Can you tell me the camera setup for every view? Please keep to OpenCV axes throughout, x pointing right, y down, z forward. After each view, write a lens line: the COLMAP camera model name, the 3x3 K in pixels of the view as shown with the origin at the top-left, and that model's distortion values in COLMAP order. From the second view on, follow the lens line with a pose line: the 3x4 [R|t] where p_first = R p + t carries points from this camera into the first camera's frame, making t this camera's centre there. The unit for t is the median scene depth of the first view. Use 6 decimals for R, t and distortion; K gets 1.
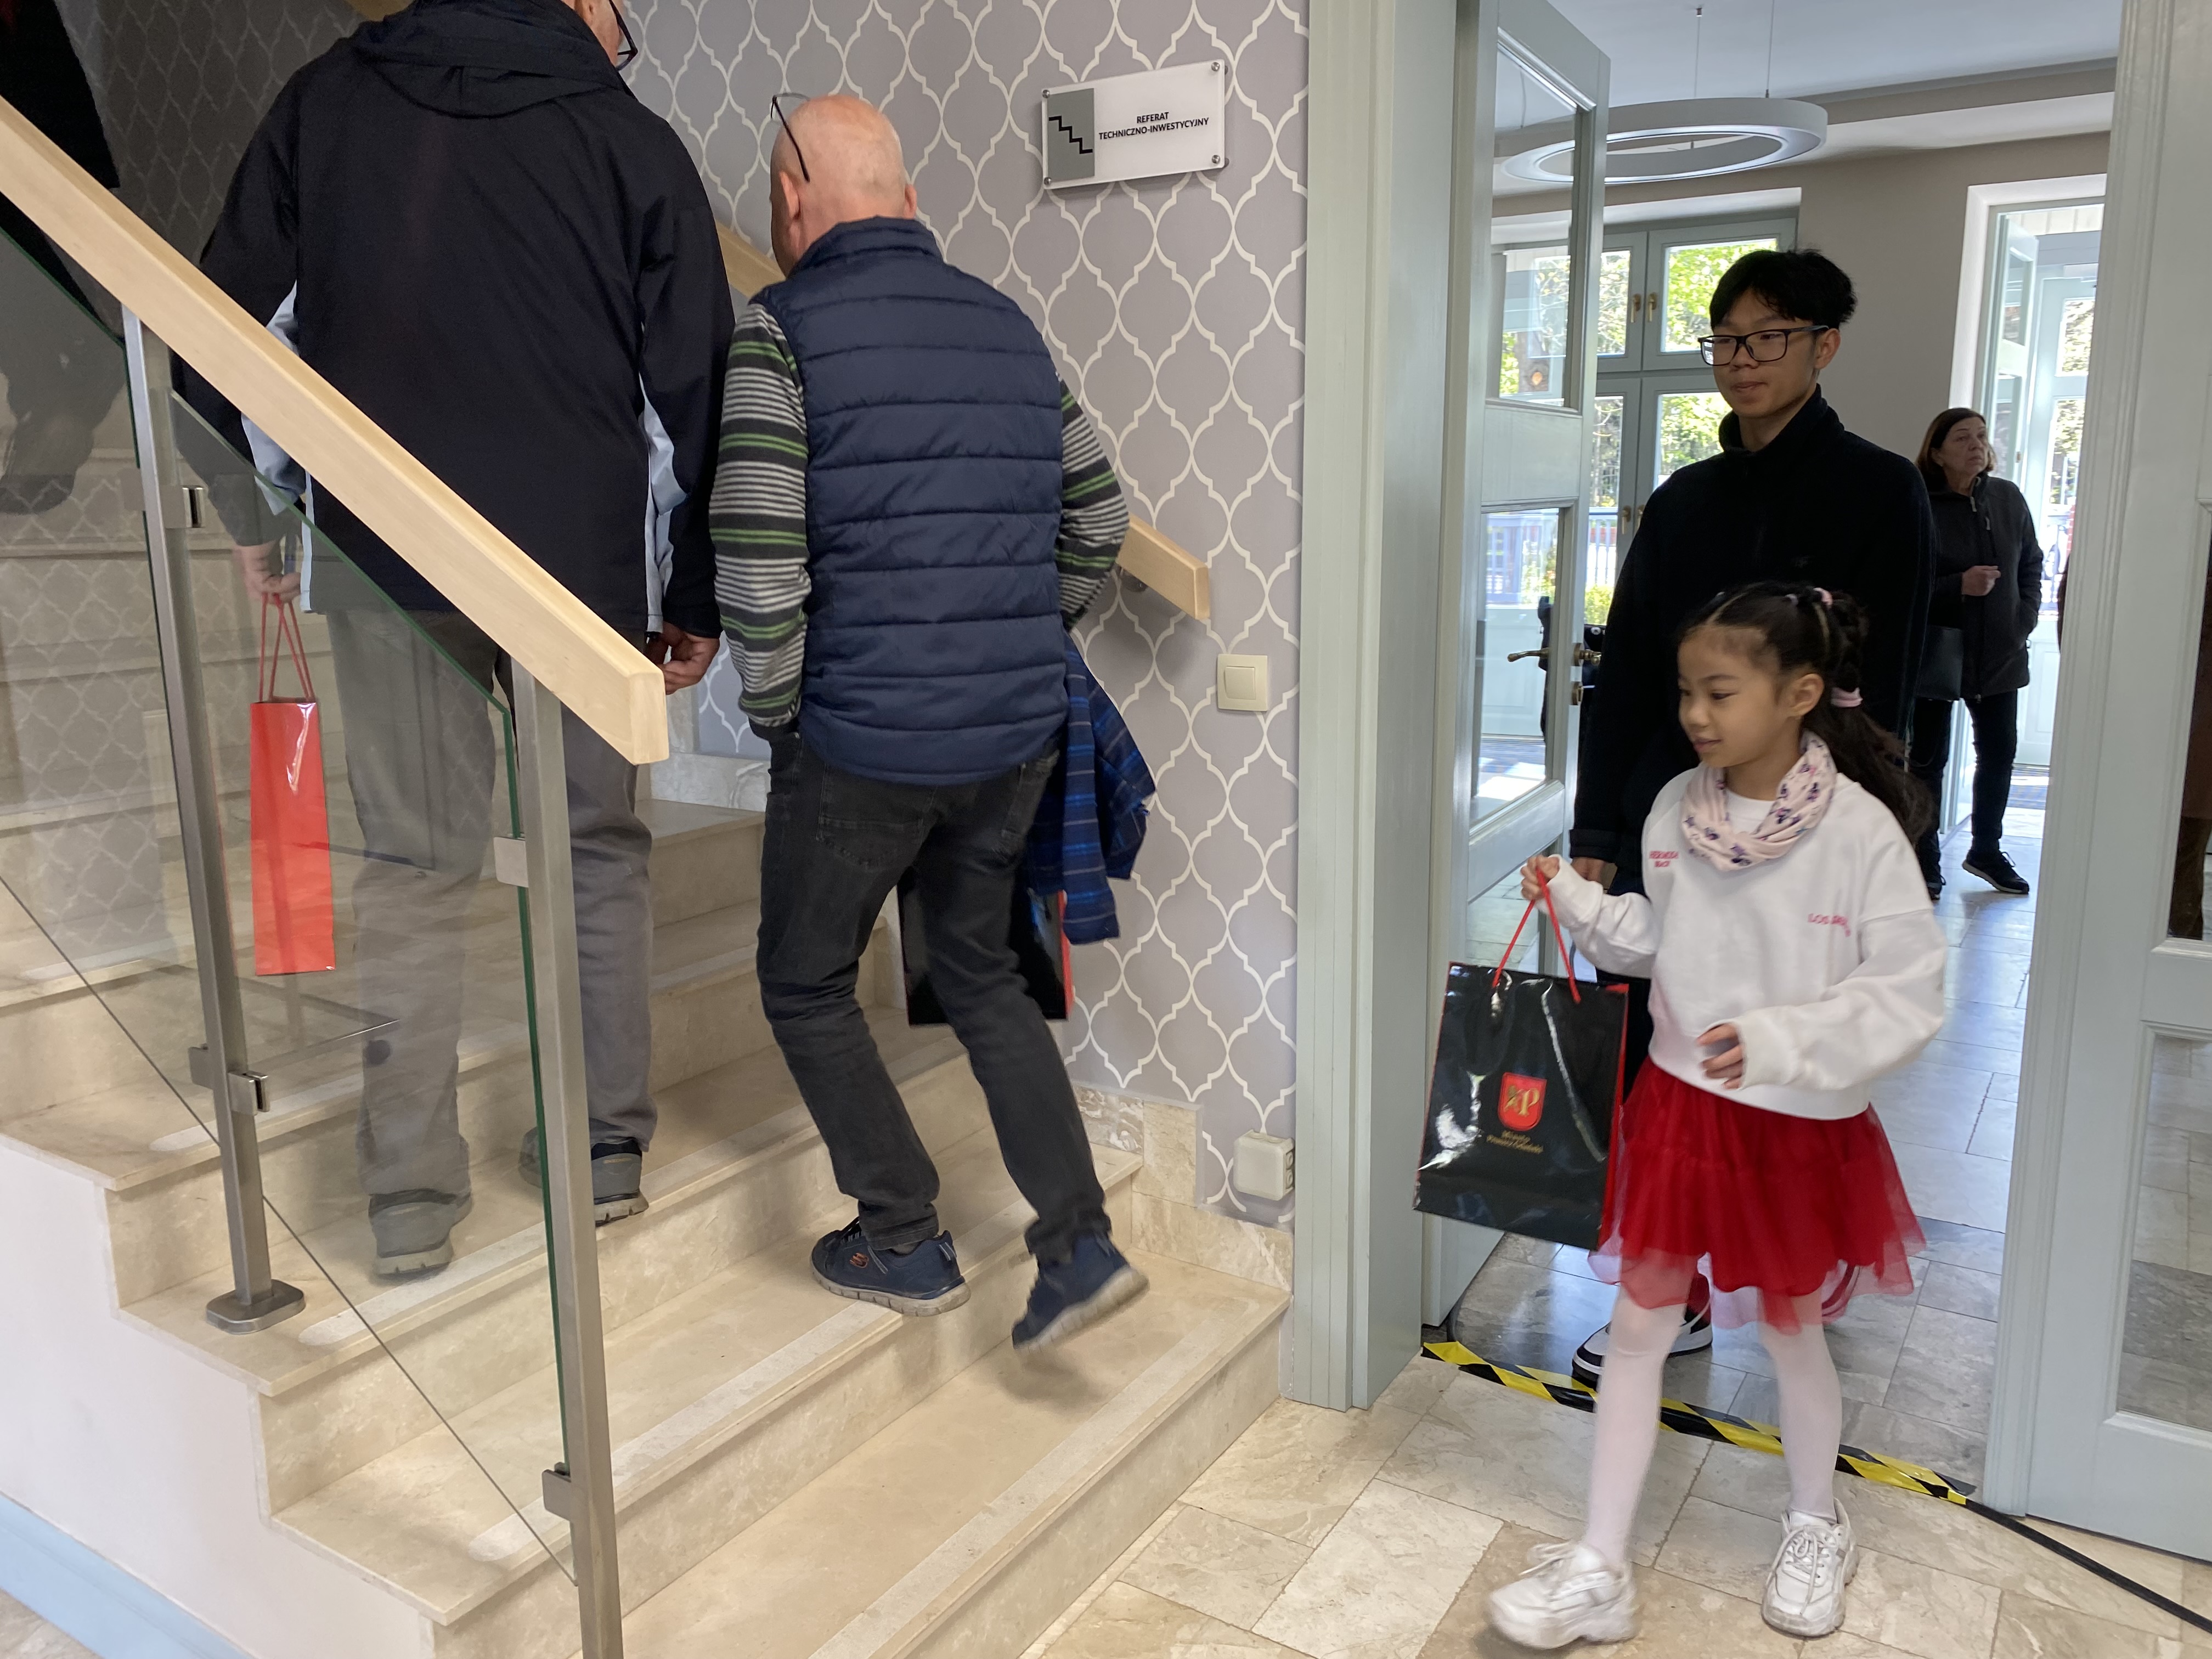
lens RADIAL K [[1674.3, 0, 1096.4], [0, 1674.3, 804.4], [0, 0, 1]] dist [-0.001513, -0.002979]
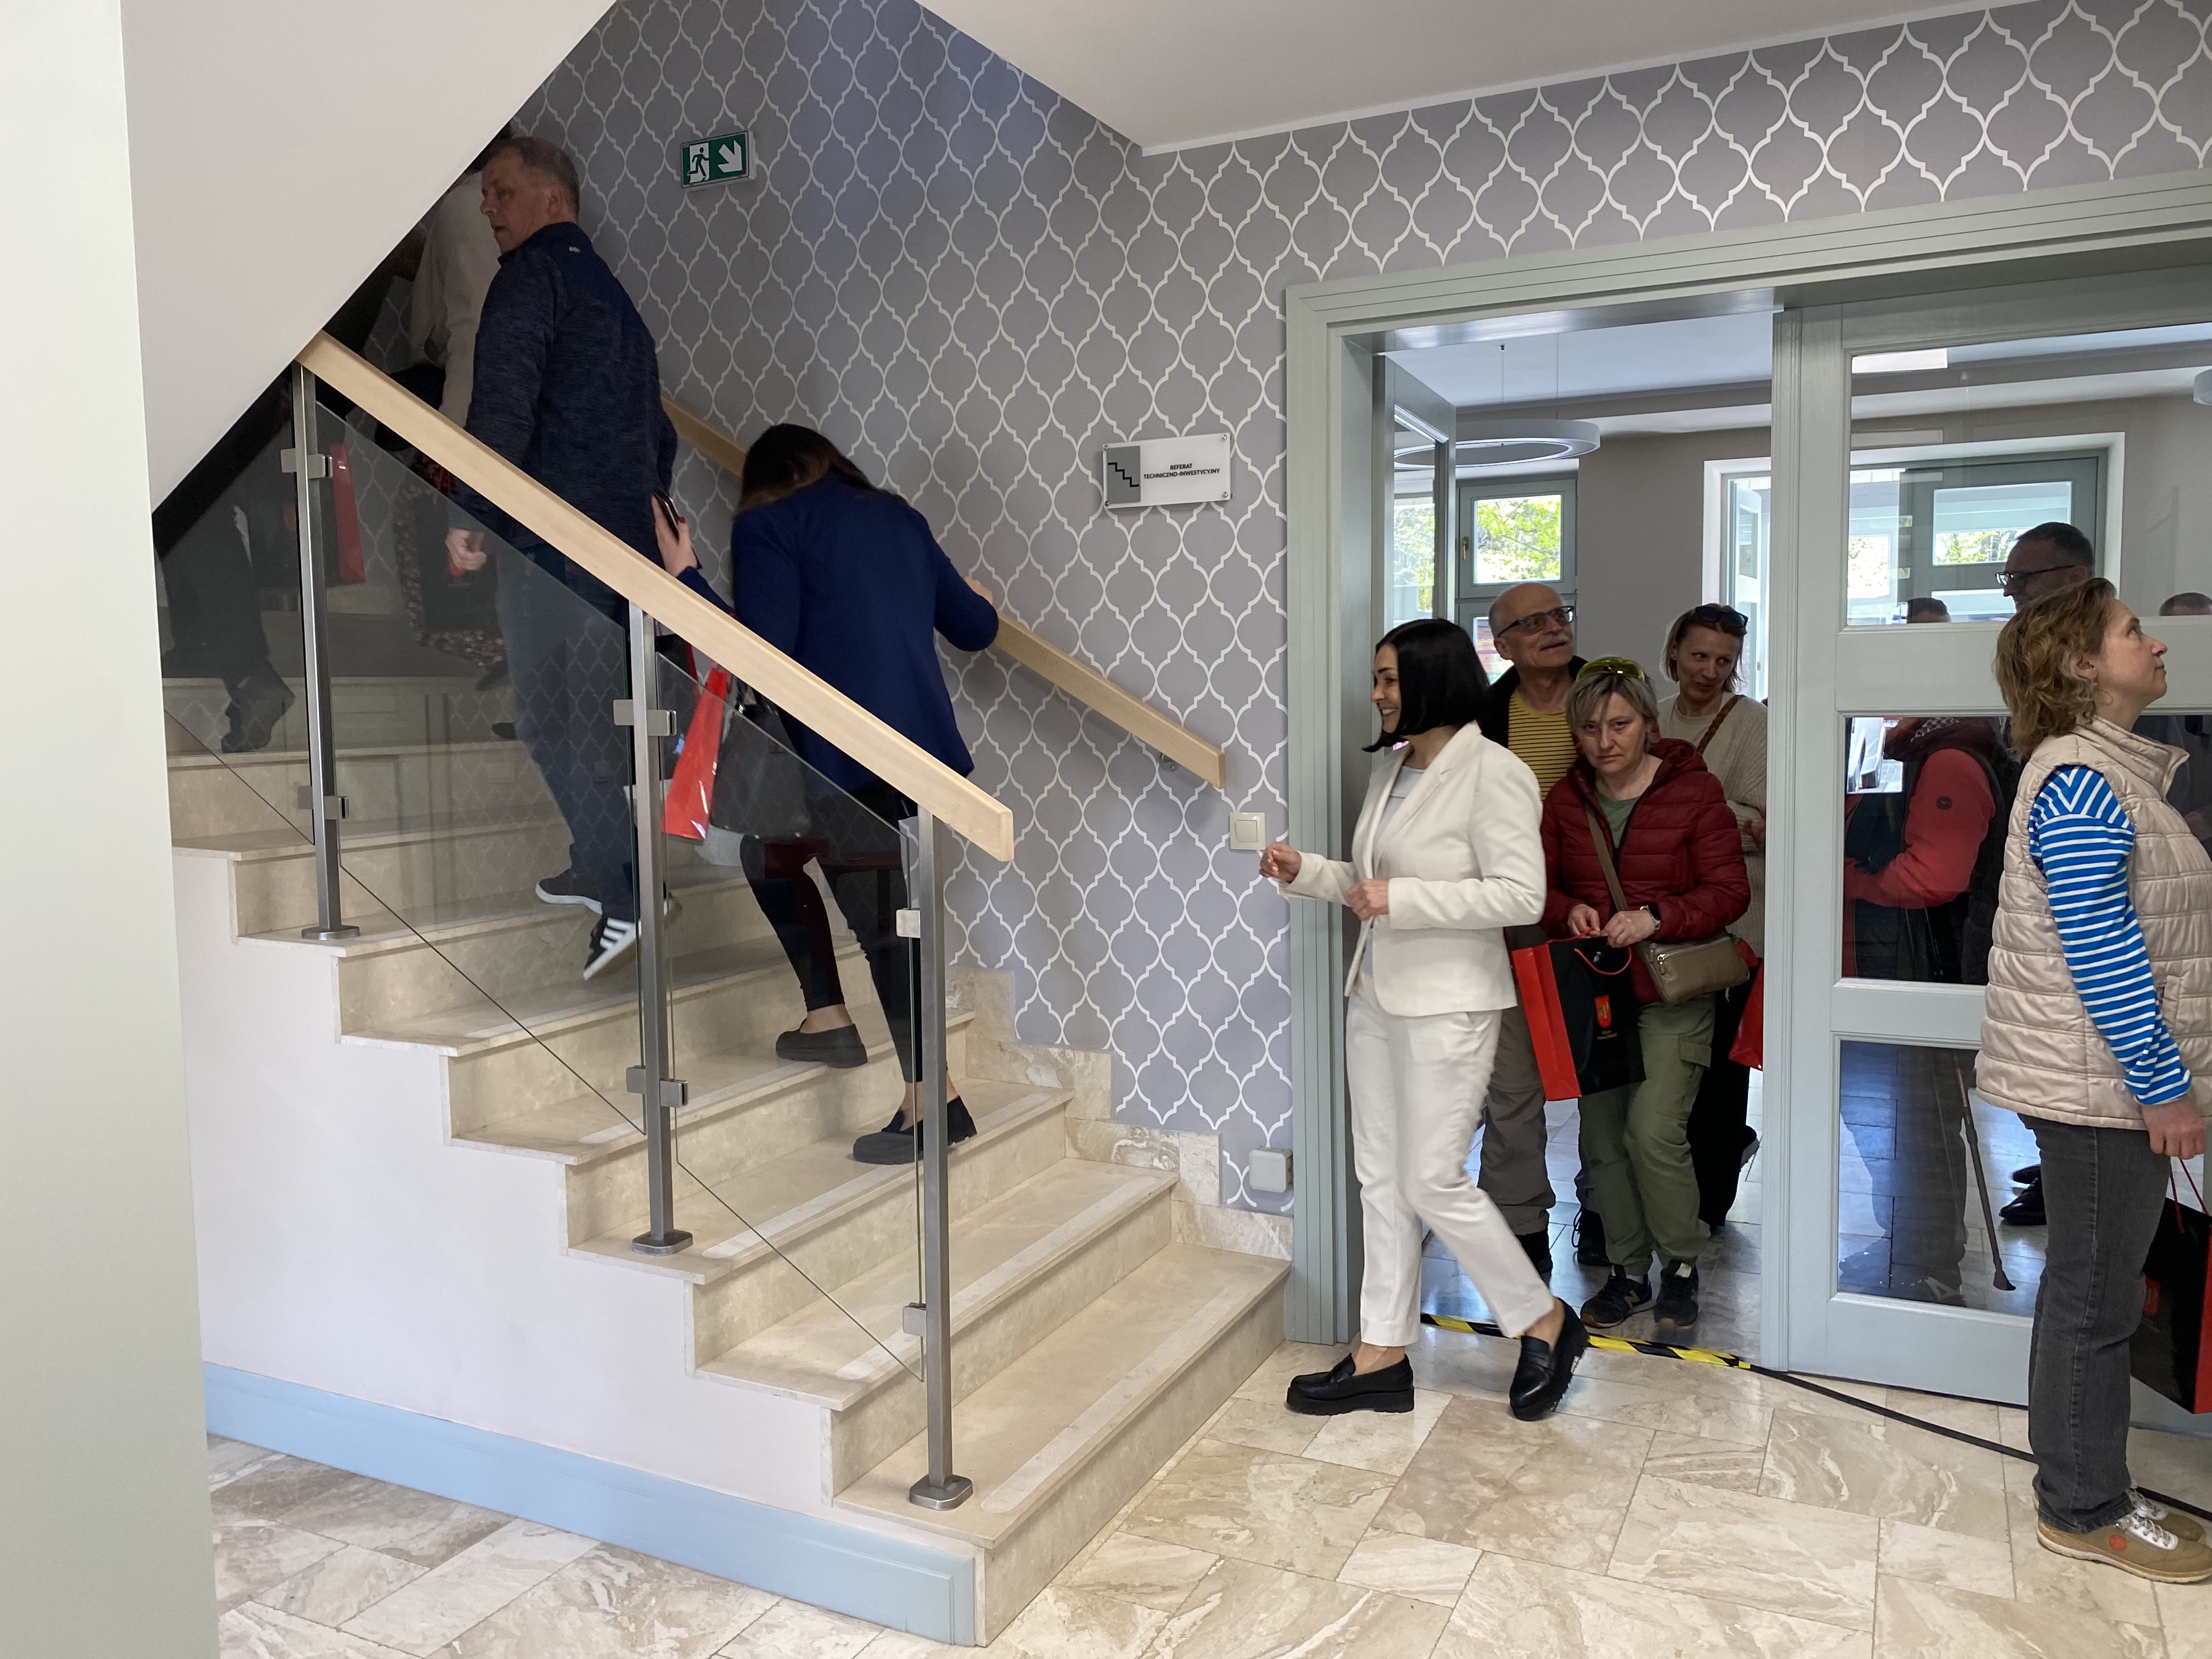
lens RADIAL K [[1674.3, 0, 1093.1], [0, 1674.3, 786.0], [0, 0, 1]] dist [-0.001513, -0.002979]
pose [[0.994090, -0.010336, 0.108069, -0.226578], [0.023822, 0.991964, -0.124258, 0.072345], [-0.105916, 0.126098, 0.986347, -0.491082]]
